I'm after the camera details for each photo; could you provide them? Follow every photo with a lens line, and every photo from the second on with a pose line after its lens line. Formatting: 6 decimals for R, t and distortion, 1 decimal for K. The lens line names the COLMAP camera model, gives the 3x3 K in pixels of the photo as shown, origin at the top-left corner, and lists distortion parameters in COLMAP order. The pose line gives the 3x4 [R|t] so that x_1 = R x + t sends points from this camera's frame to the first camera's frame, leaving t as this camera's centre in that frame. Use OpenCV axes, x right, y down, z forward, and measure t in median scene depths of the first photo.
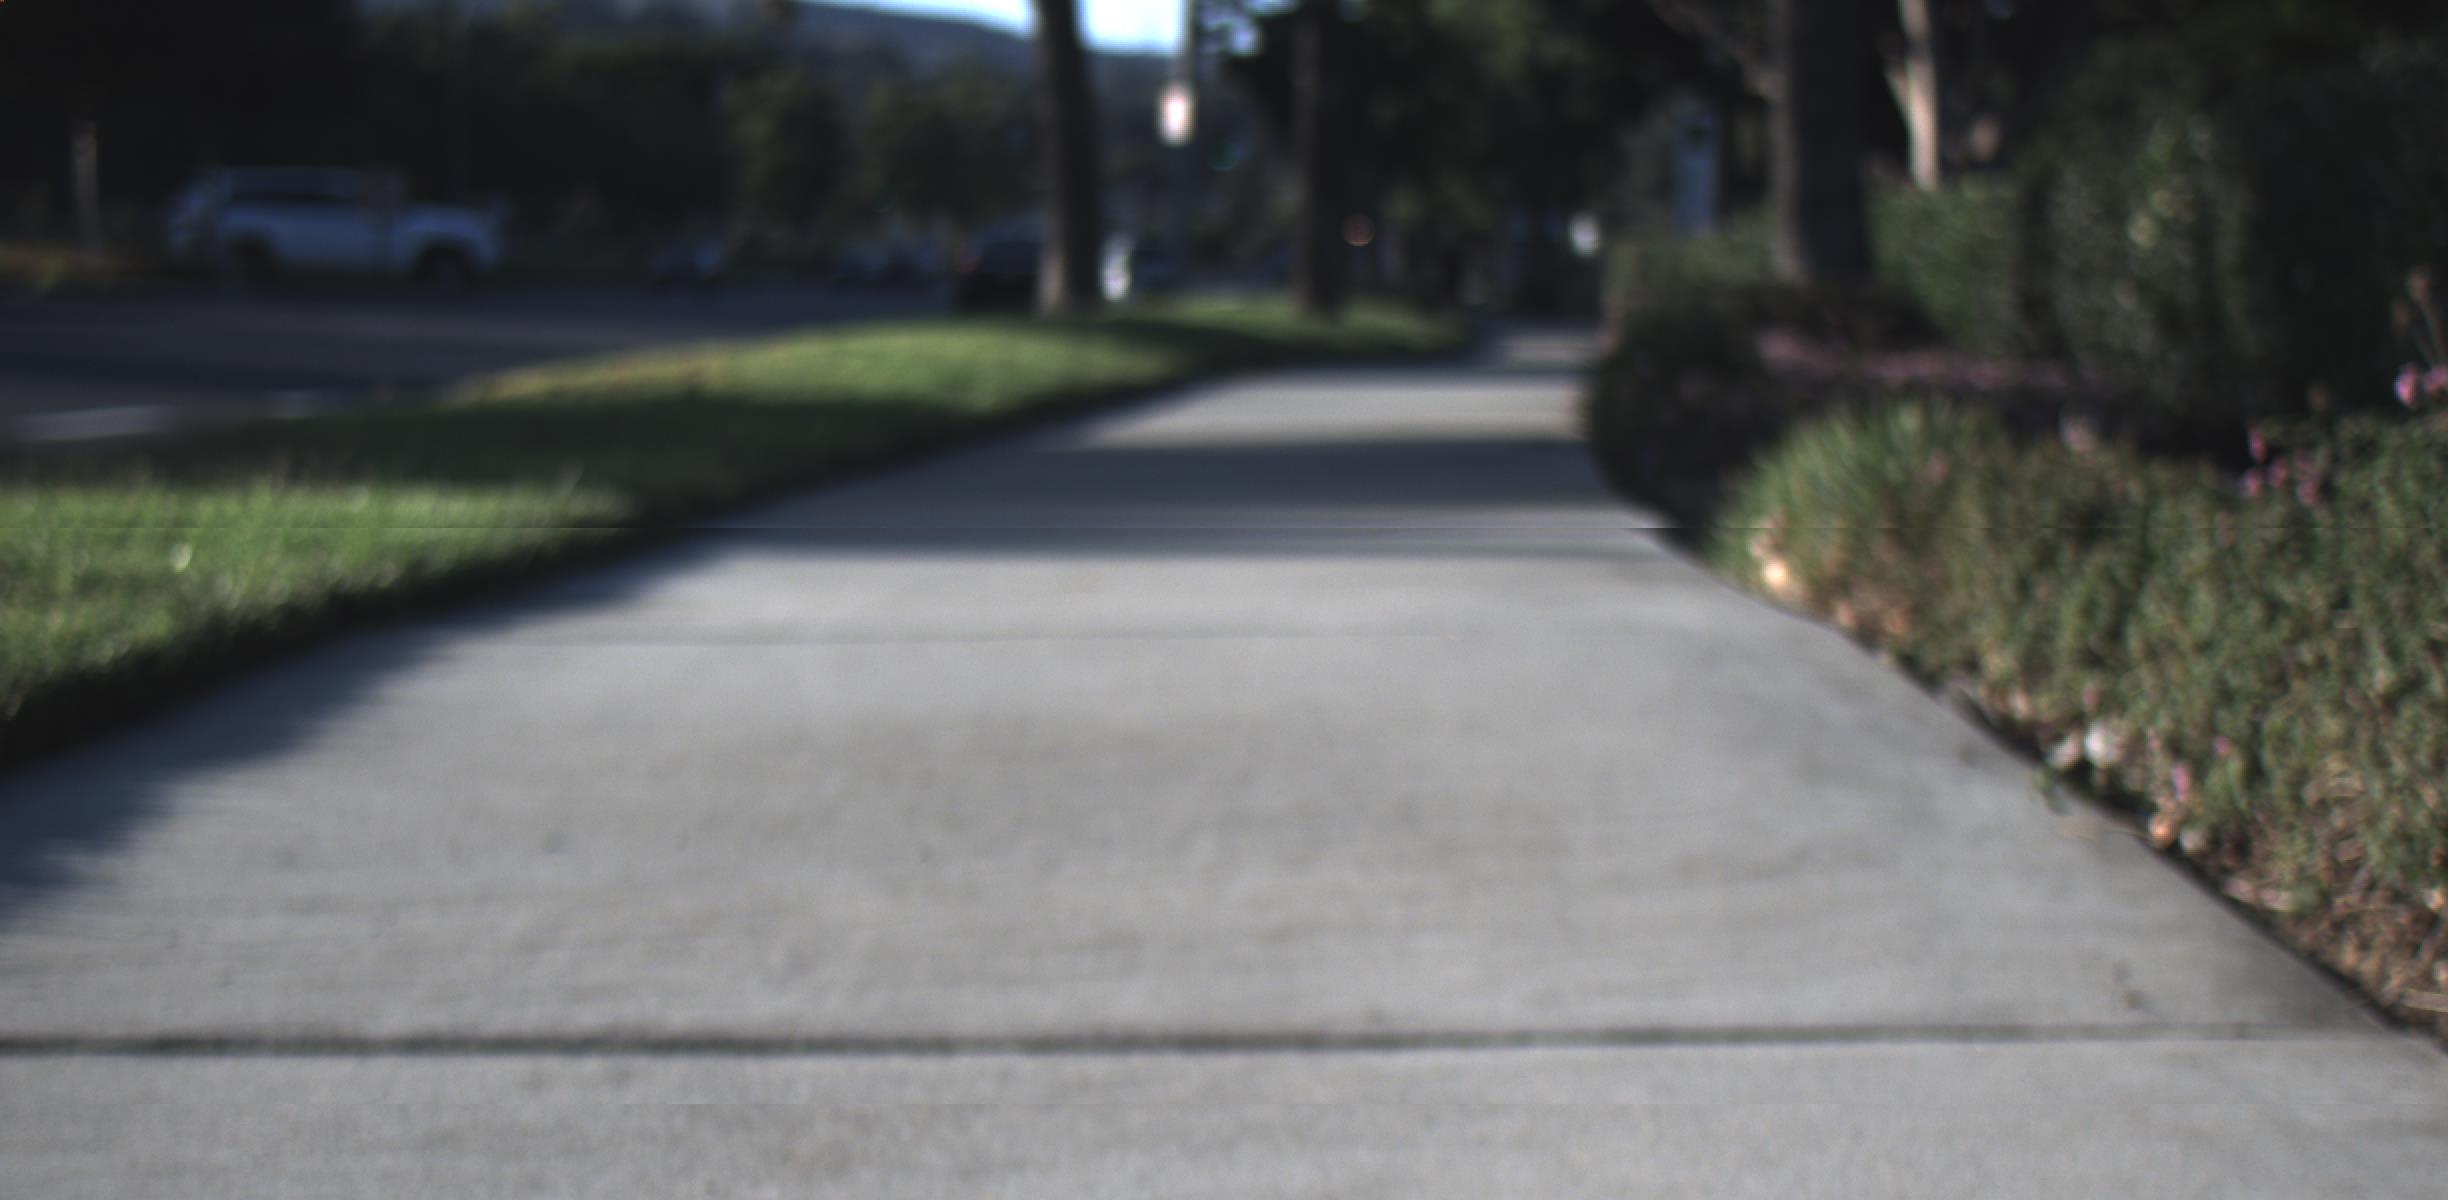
lens RADIAL K [[4982.5, 0, 1232.5], [0, 4982.5, 743.7], [0, 0, 1]] dist [0.016483, 0.550735]
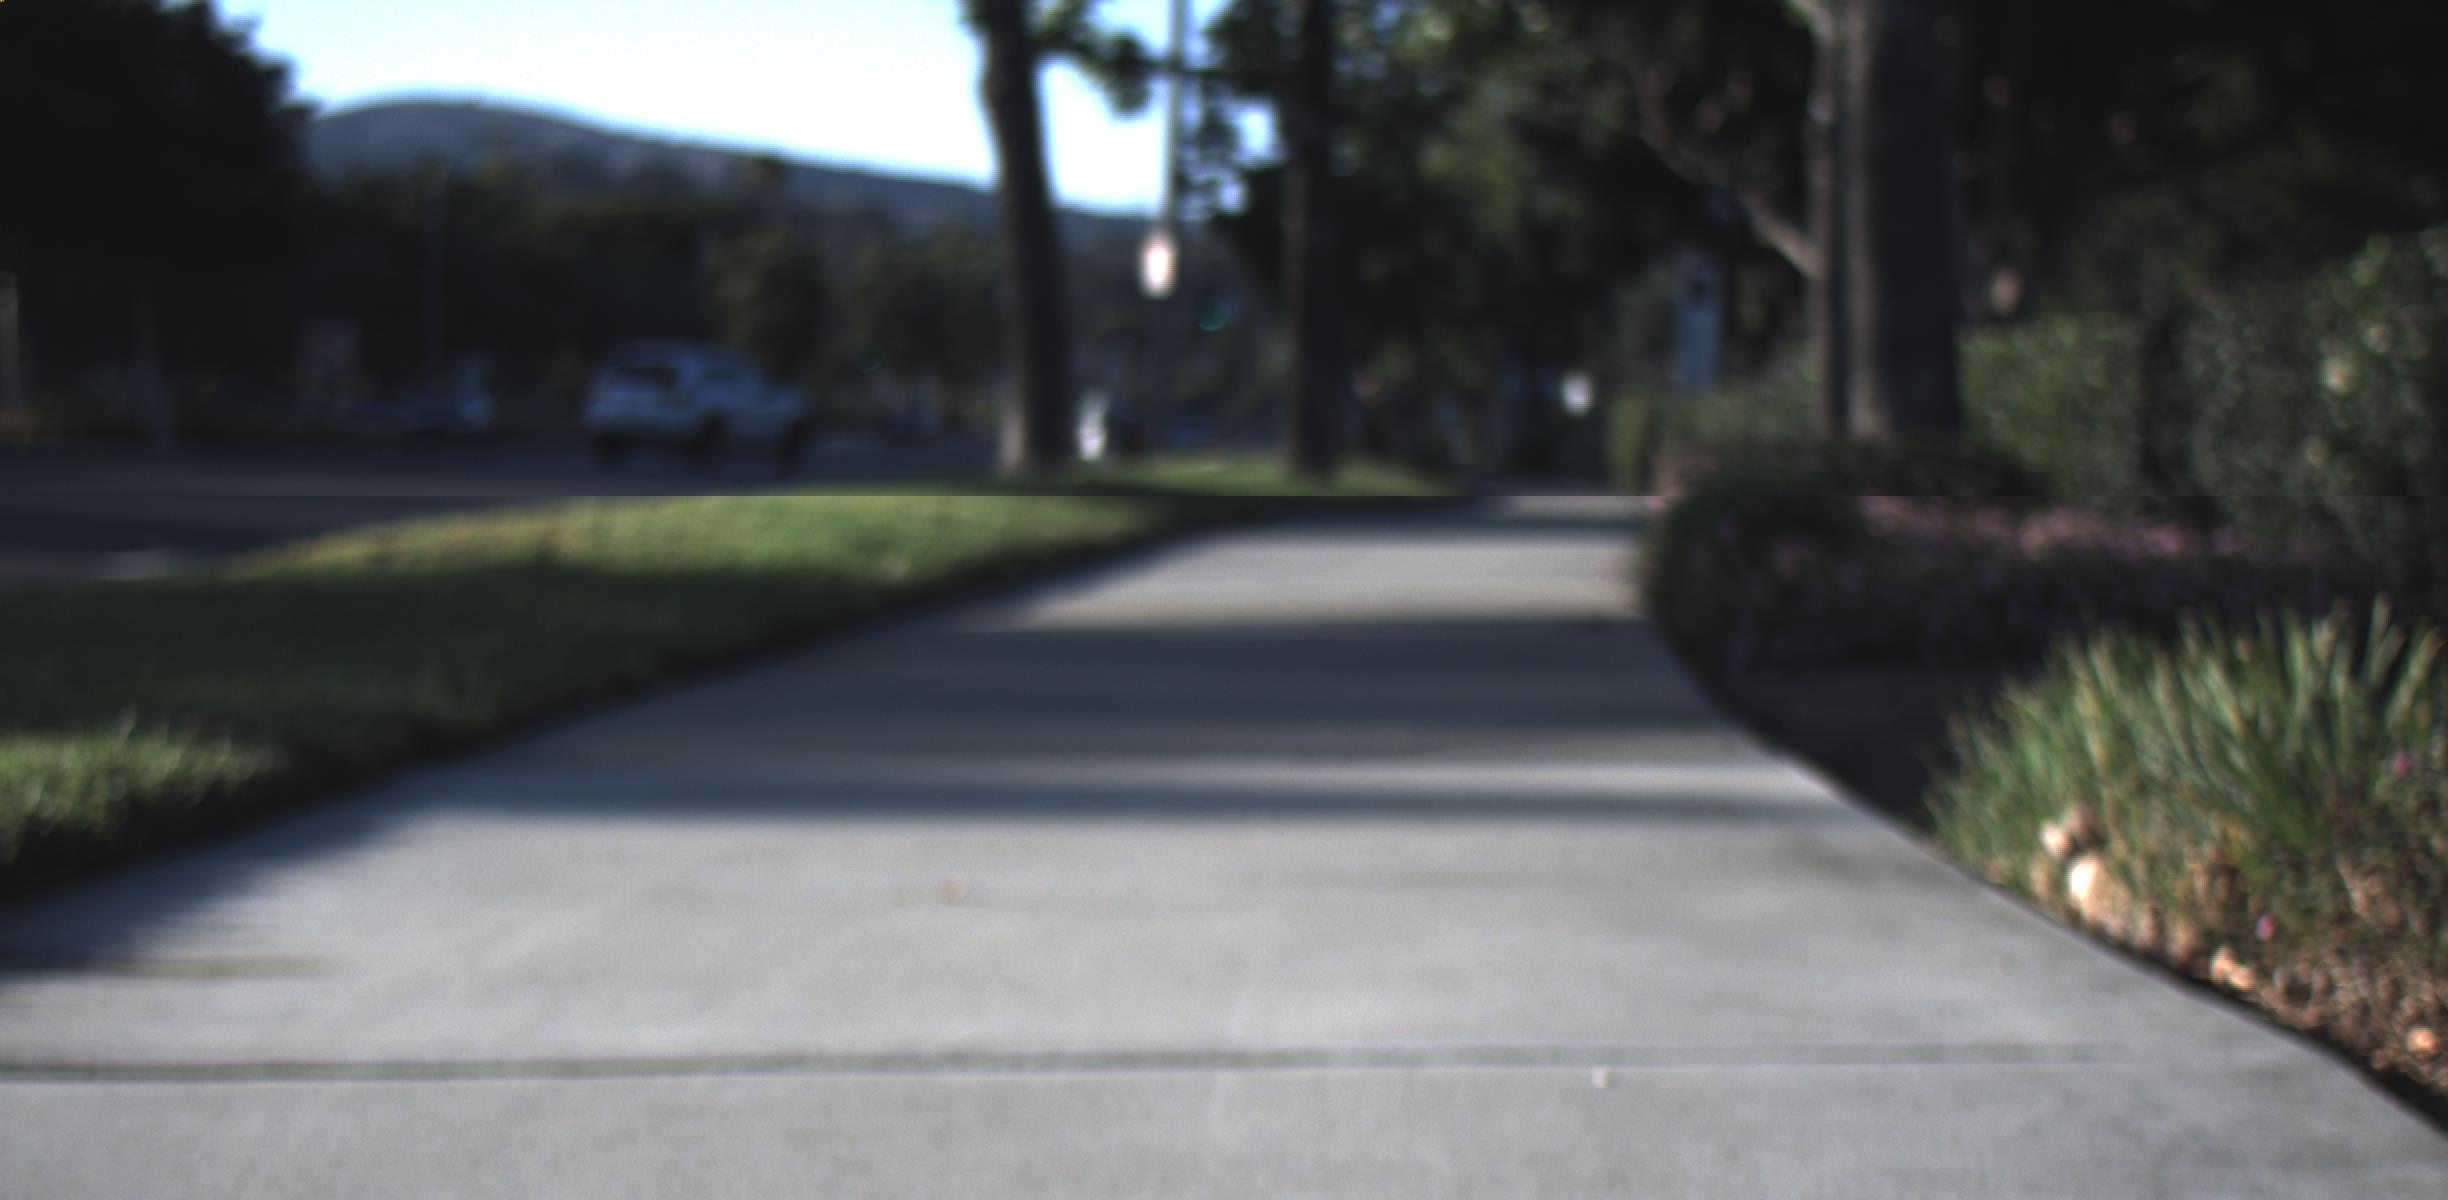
lens RADIAL K [[4982.5, 0, 1232.5], [0, 4982.5, 743.7], [0, 0, 1]] dist [0.016483, 0.550735]
pose [[0.999998, -0.000368, 0.002088, 0.000961], [0.000435, 0.999491, -0.031913, -0.005550], [-0.002075, 0.031914, 0.999488, 0.062345]]
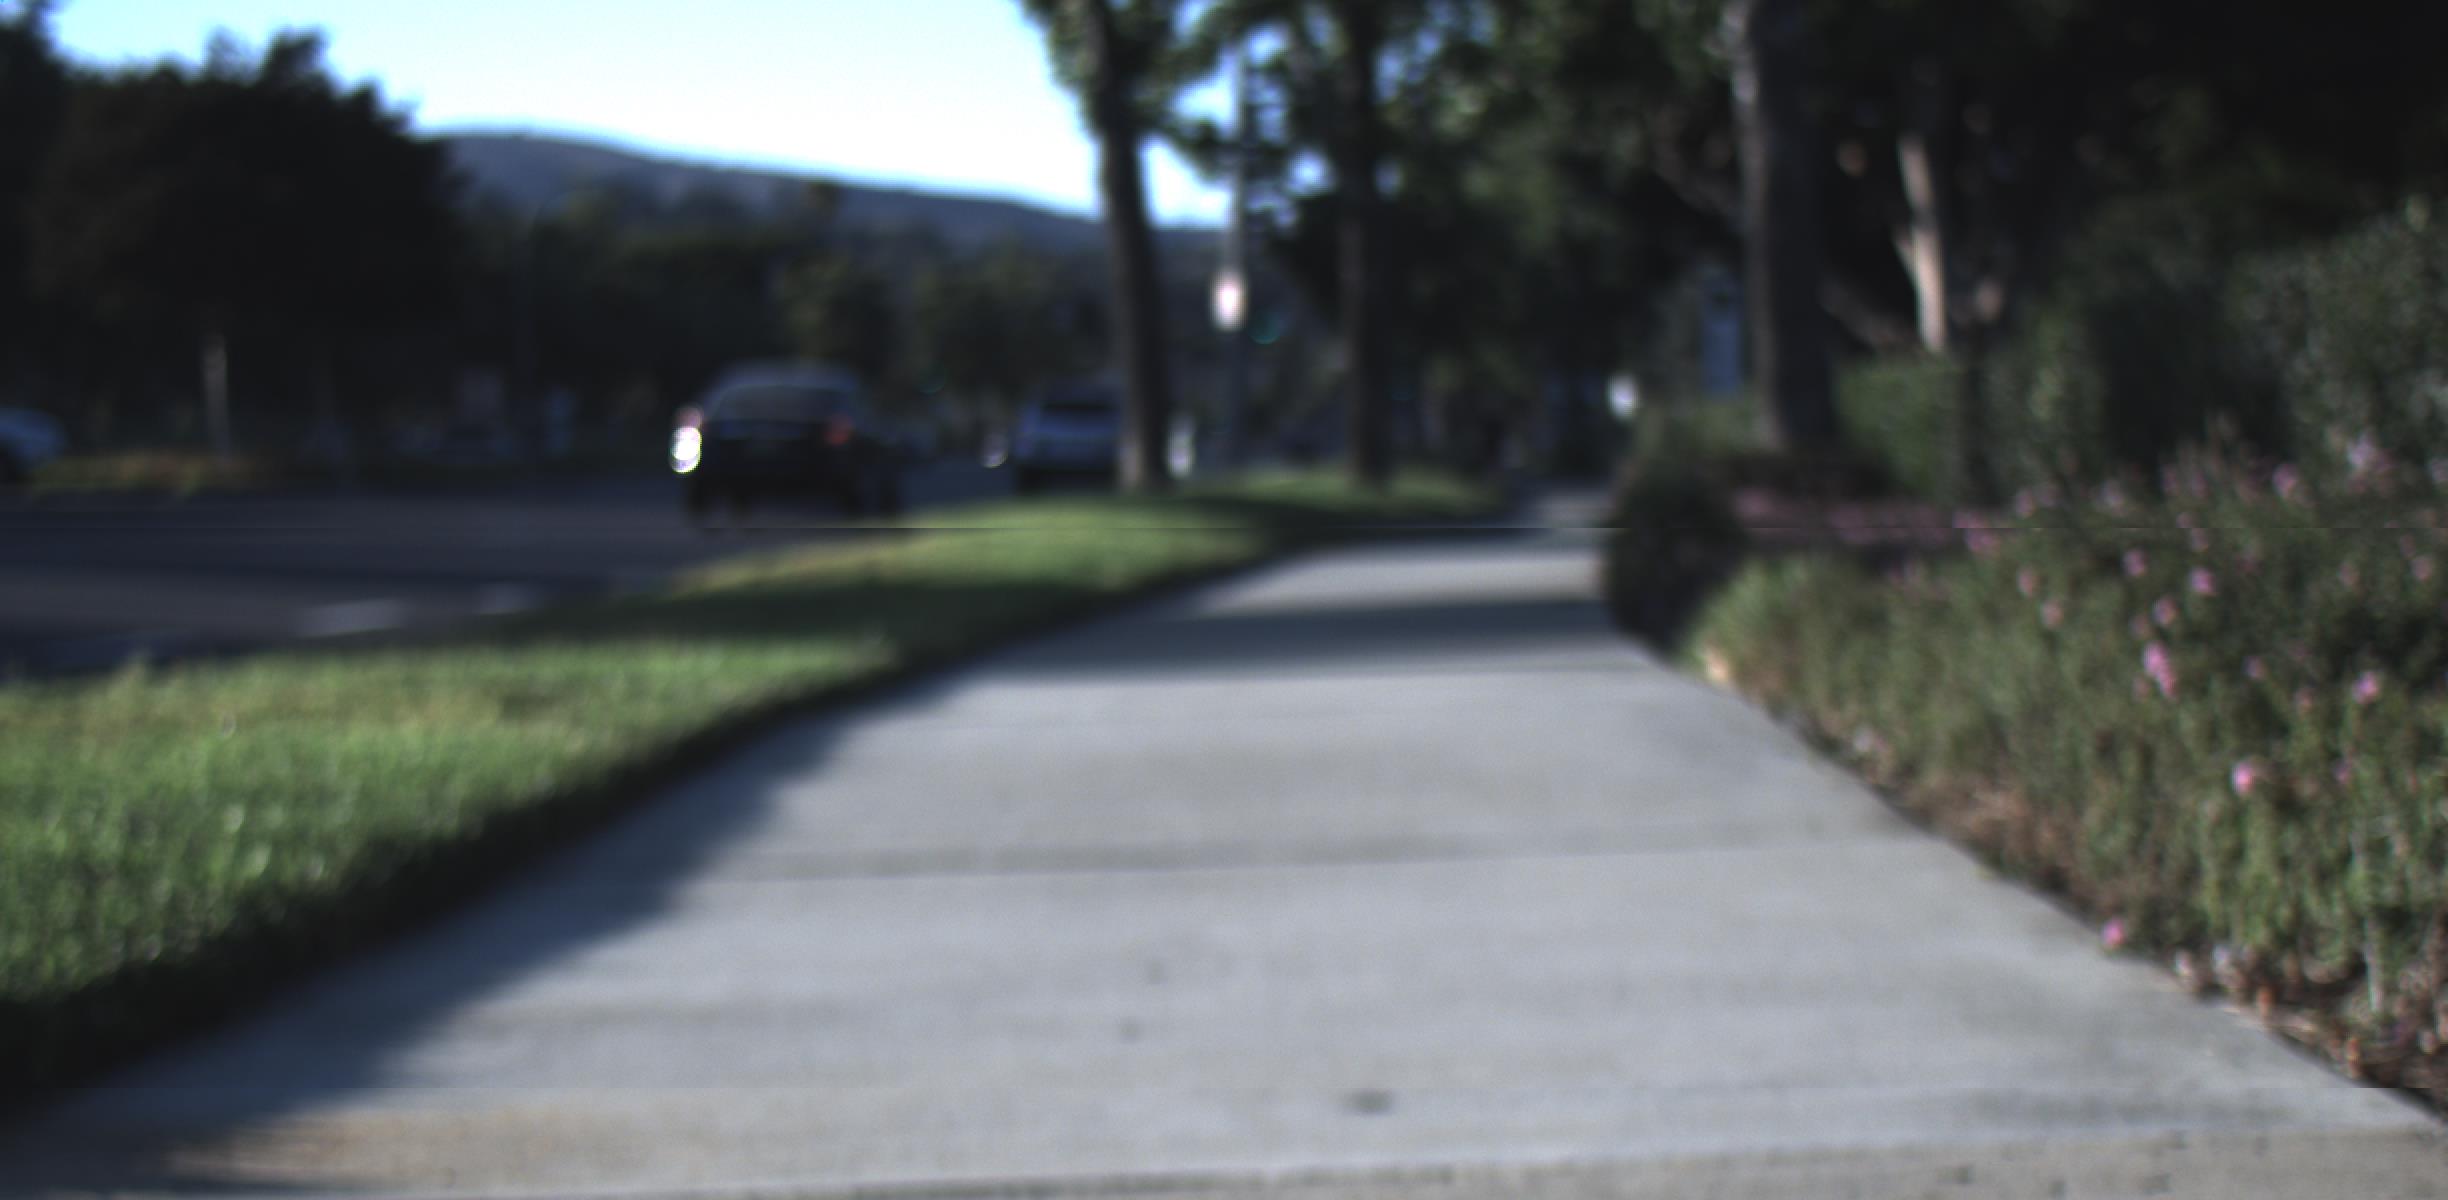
lens RADIAL K [[4982.5, 0, 1232.5], [0, 4982.5, 743.7], [0, 0, 1]] dist [0.016483, 0.550735]
pose [[0.999573, -0.027413, -0.010104, -0.003057], [0.027057, 0.999062, -0.033799, 0.005940], [0.011022, 0.033511, 0.999378, -0.080774]]
